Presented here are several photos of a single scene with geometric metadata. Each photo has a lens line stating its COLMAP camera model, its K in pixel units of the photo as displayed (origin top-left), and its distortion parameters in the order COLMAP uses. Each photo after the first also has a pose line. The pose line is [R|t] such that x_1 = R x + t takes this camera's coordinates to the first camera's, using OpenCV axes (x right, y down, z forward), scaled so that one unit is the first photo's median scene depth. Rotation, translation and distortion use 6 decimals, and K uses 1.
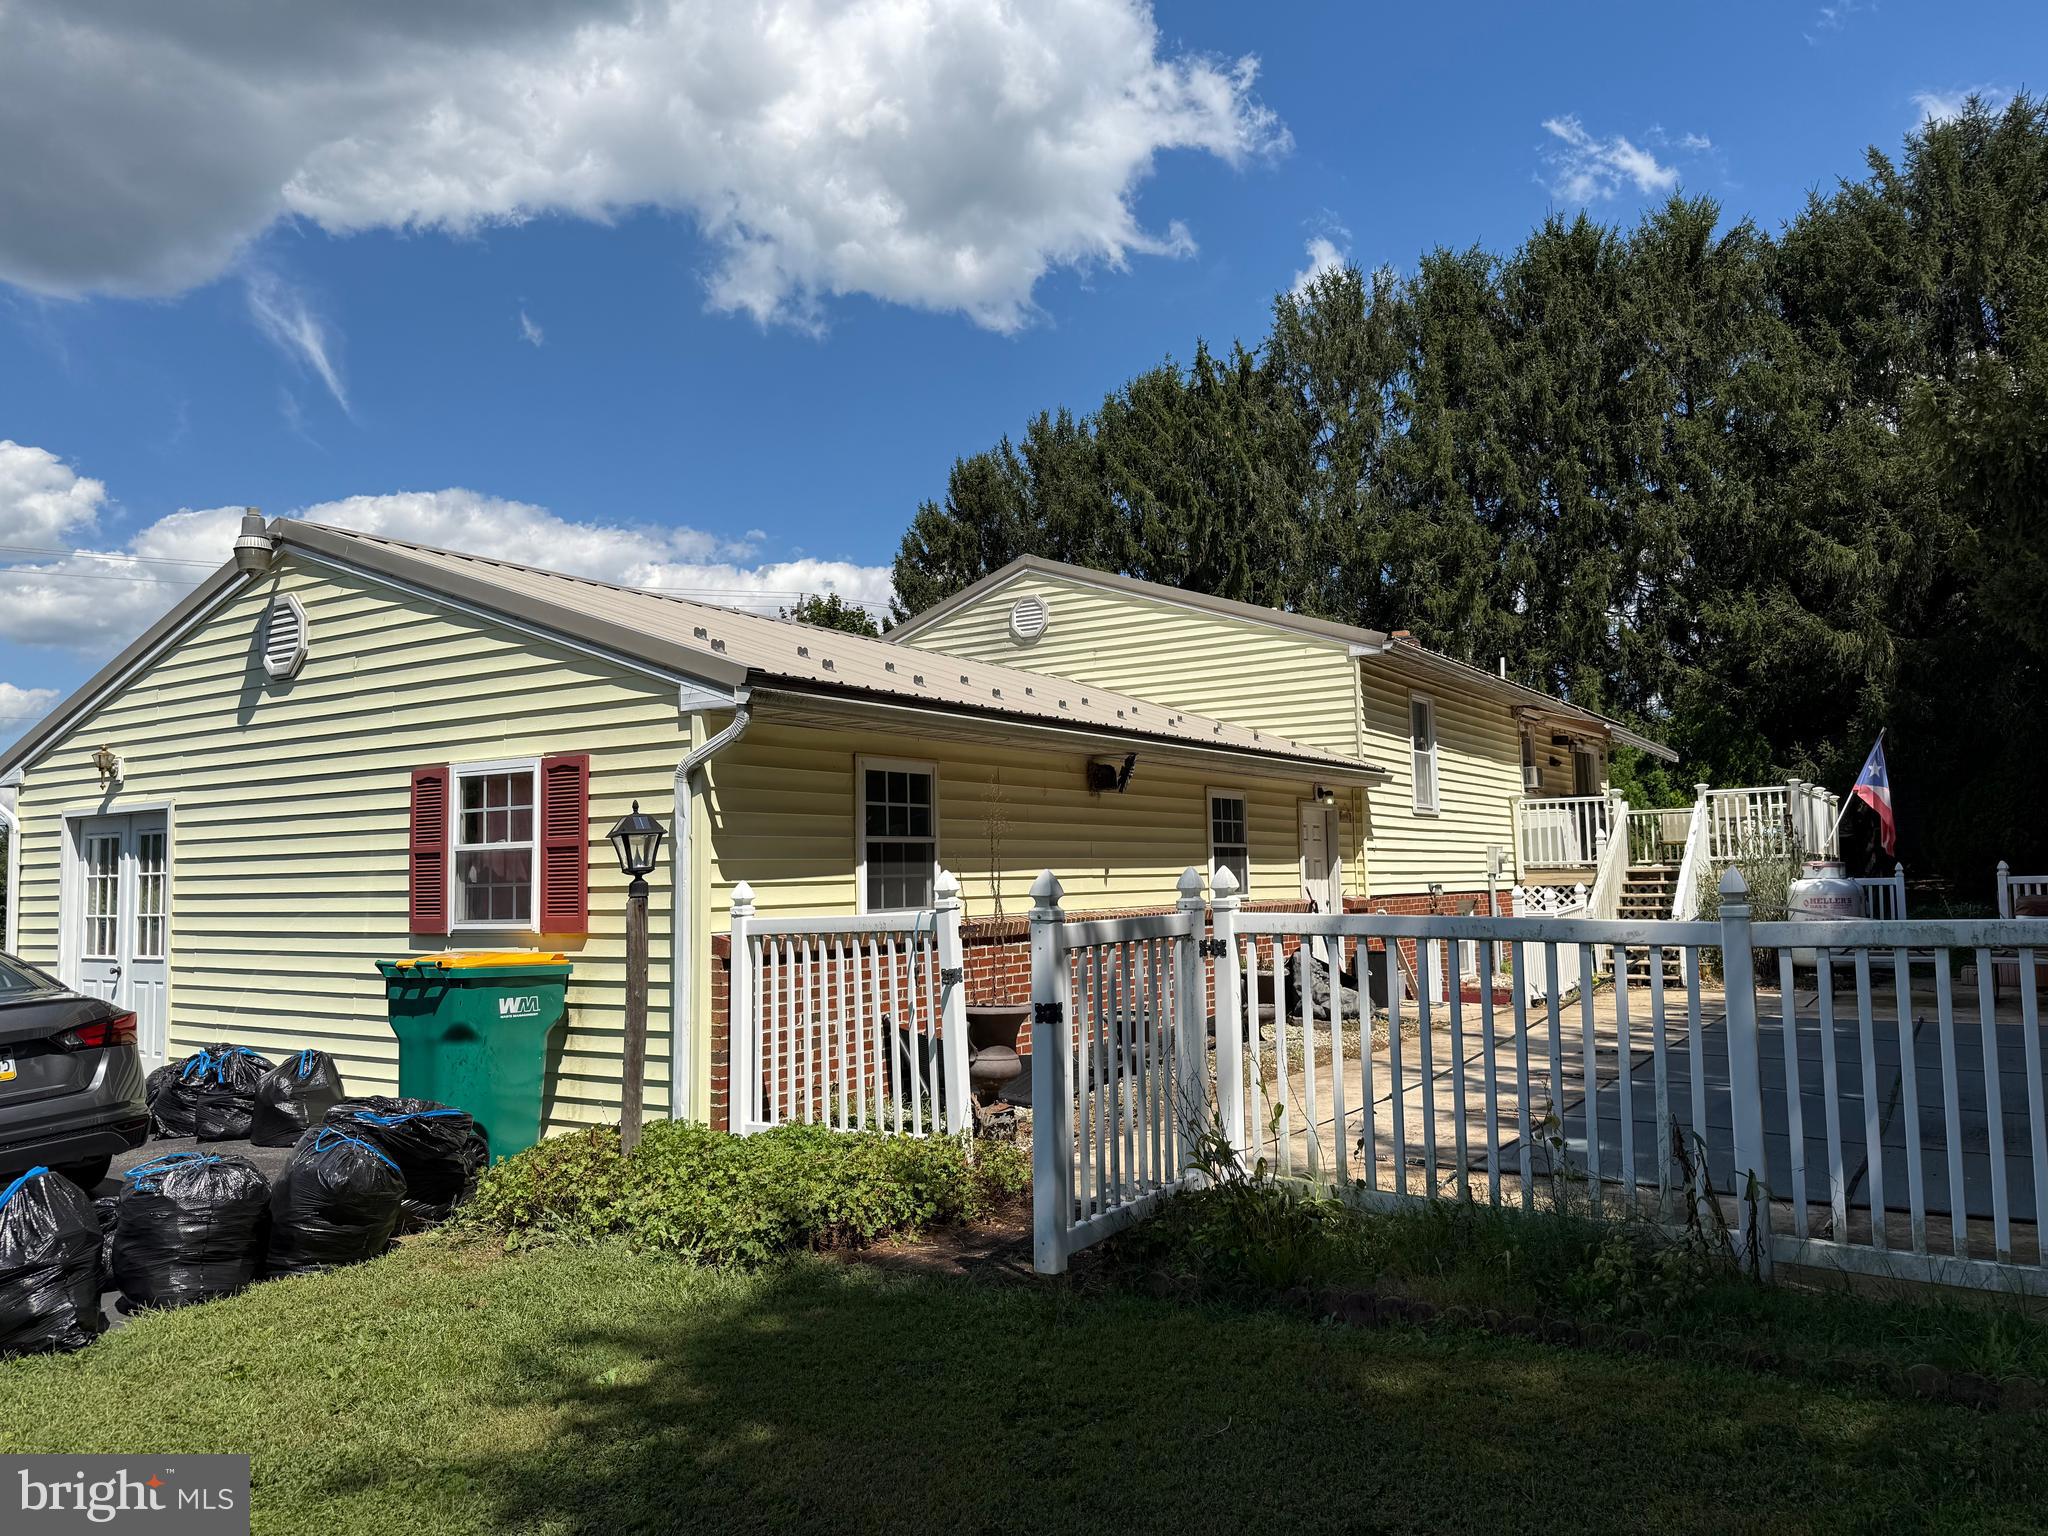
lens RADIAL K [[1430.6, 0, 1020.4], [0, 1430.6, 774.2], [0, 0, 1]] dist [-0.007917, -0.000382]
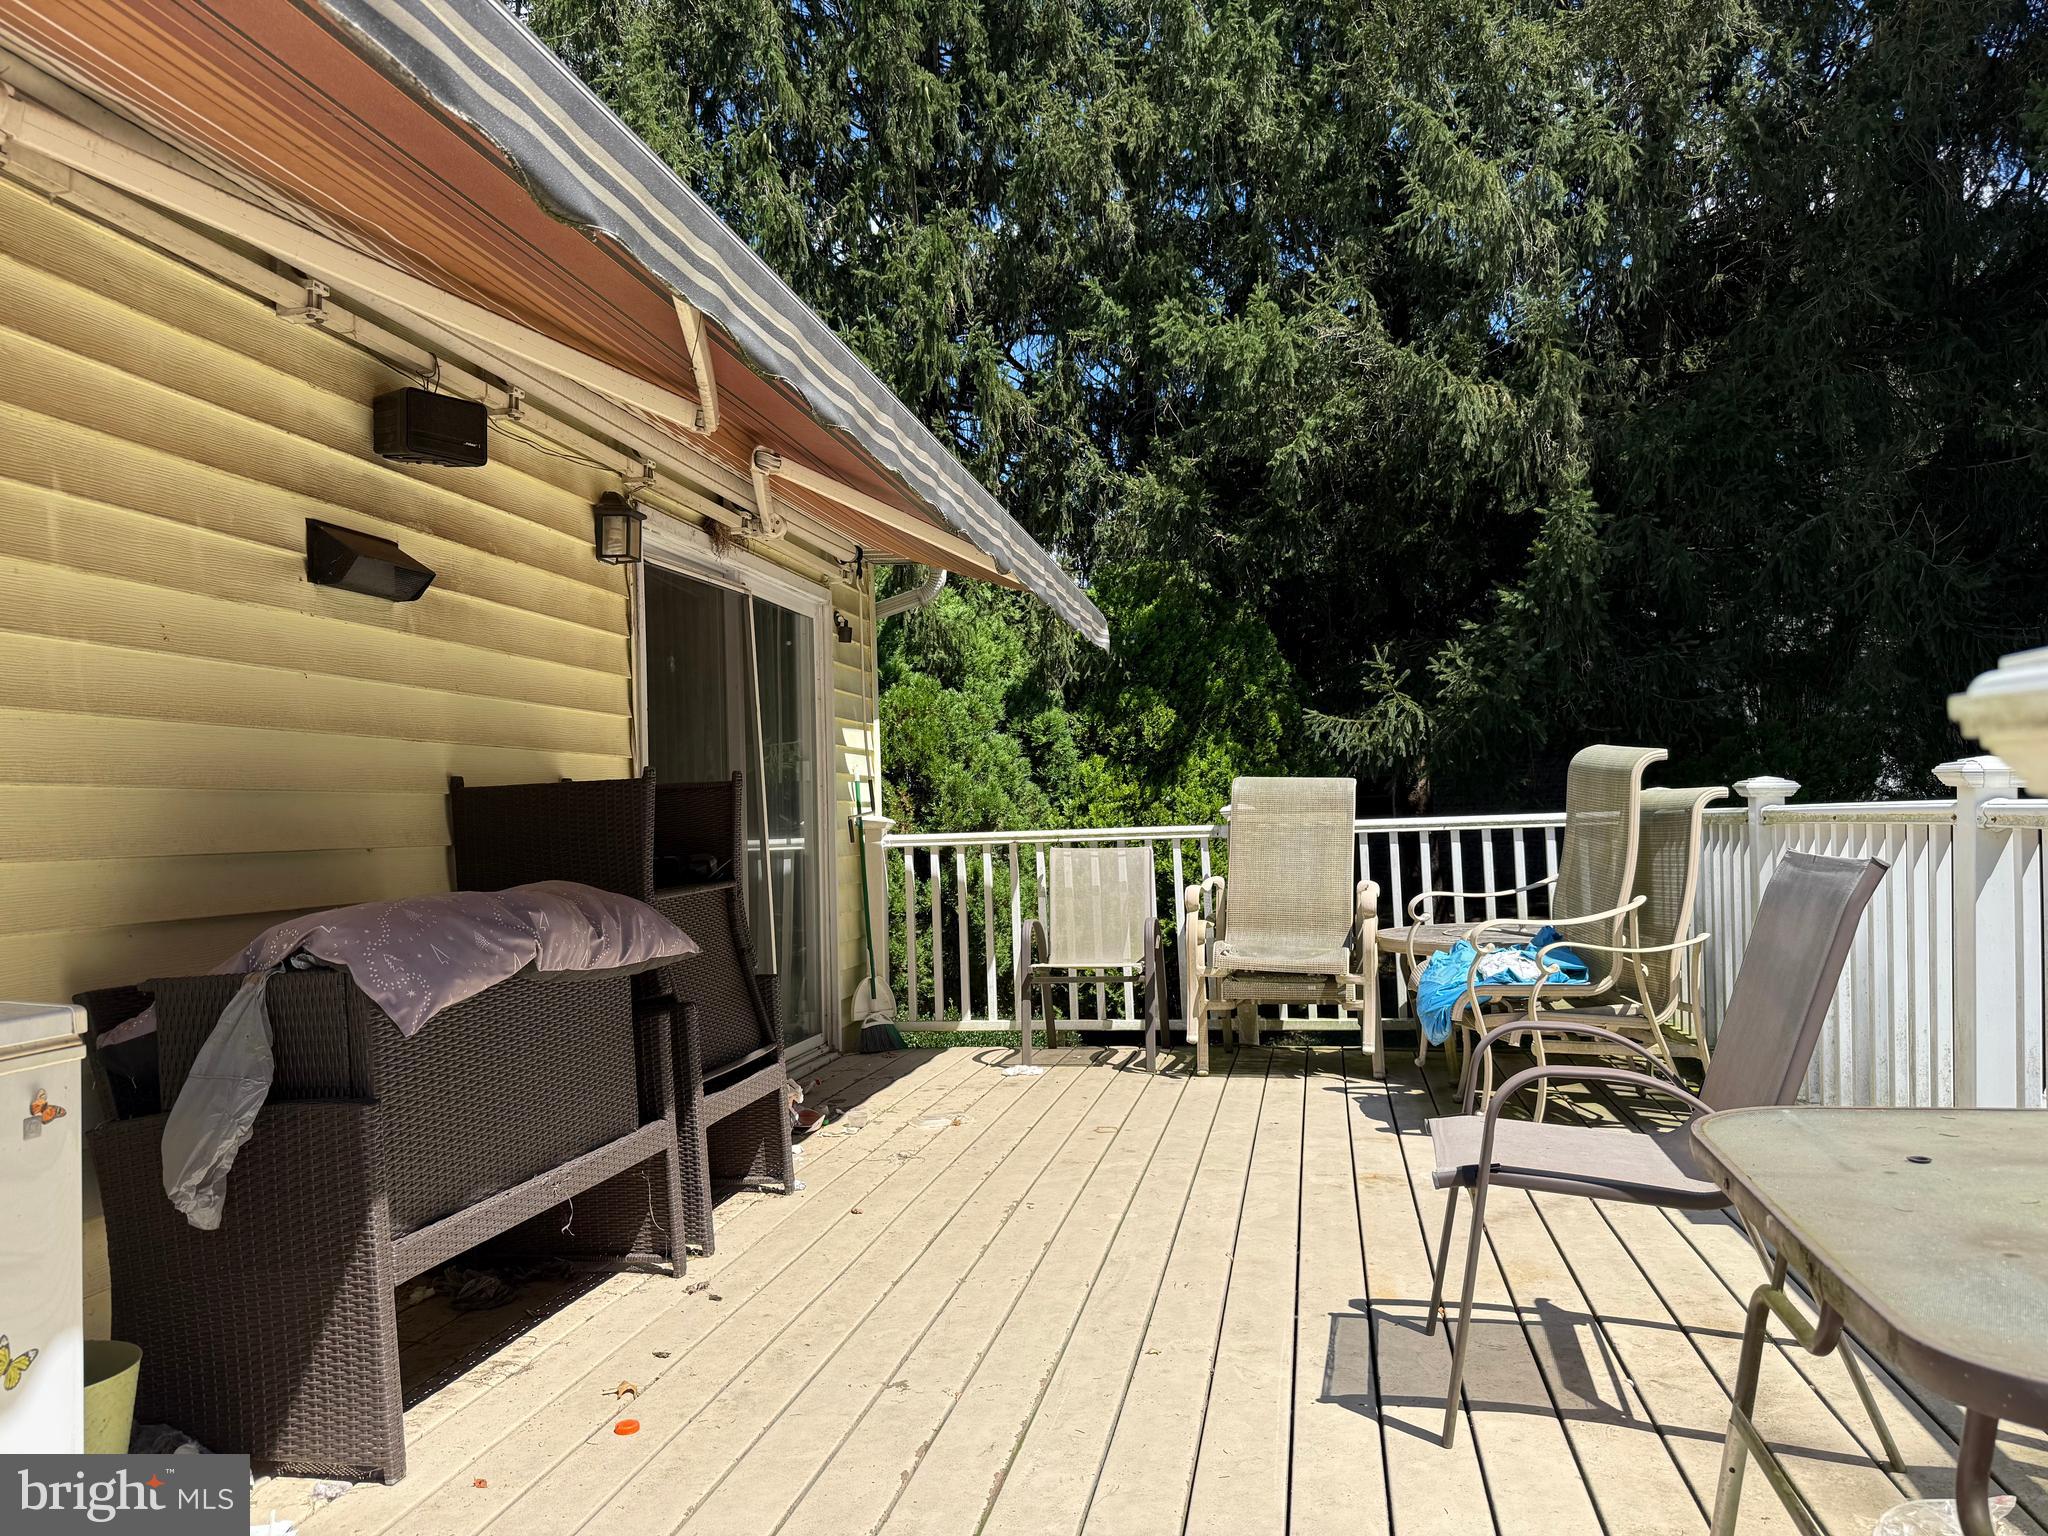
lens RADIAL K [[1454.6, 0, 1024.0], [0, 1454.6, 768.0], [0, 0, 1]] dist [0.187850, 0.000093]
pose [[0.925594, 0.014444, 0.378243, 1.622978], [-0.024279, 0.999479, 0.021245, 0.033119], [-0.377739, -0.028847, 0.925463, 3.564804]]
